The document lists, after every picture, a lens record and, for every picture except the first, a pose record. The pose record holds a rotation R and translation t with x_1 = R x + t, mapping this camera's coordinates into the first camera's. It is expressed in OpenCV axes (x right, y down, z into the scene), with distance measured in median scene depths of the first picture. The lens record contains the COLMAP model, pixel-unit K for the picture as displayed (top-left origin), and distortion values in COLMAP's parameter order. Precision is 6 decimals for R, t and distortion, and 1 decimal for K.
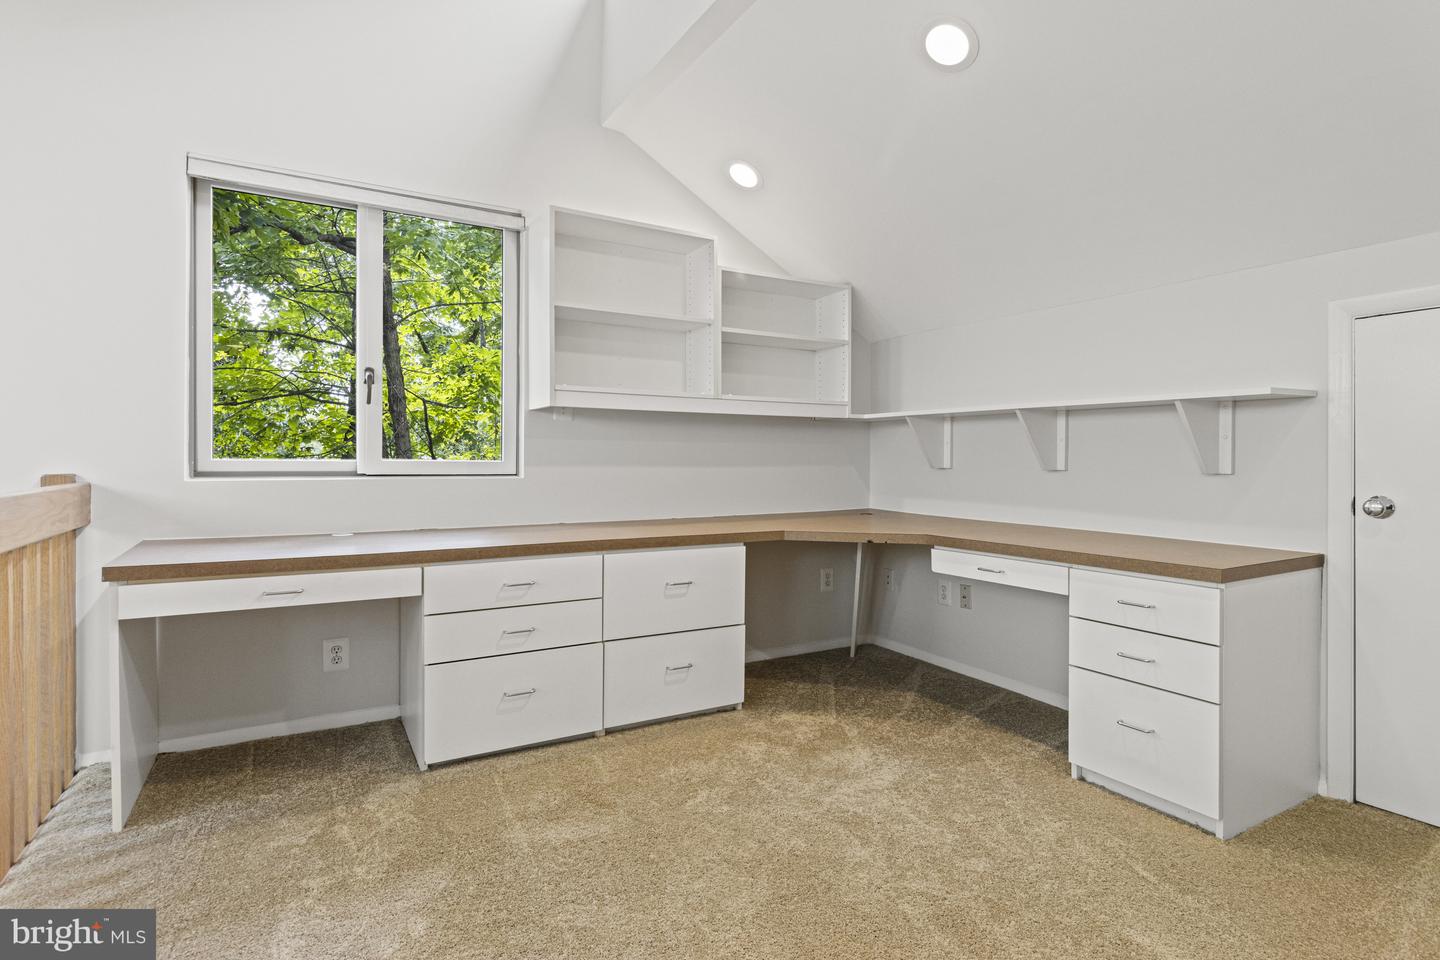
lens RADIAL K [[708.0, 0, 713.2], [0, 708.0, 477.3], [0, 0, 1]] dist [0.011701, -0.001174]
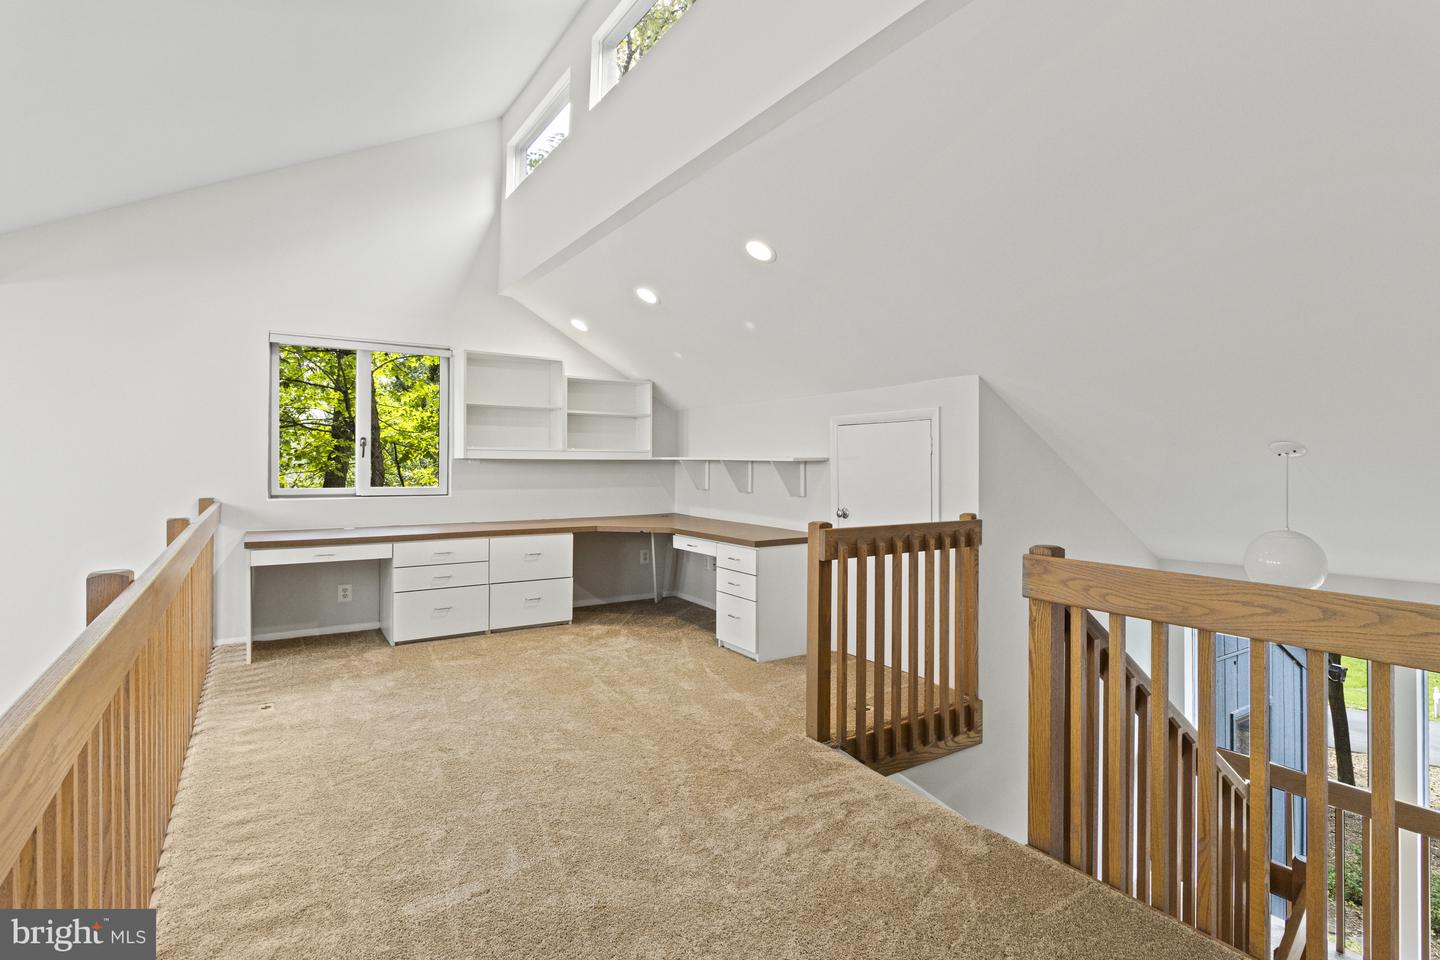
lens RADIAL K [[708.0, 0, 725.6], [0, 708.0, 473.4], [0, 0, 1]] dist [0.011701, -0.001174]
pose [[0.998767, 0.001064, 0.049630, 0.360238], [-0.000762, 0.999981, -0.006084, -0.051828], [-0.049636, 0.006038, 0.998749, -0.880147]]
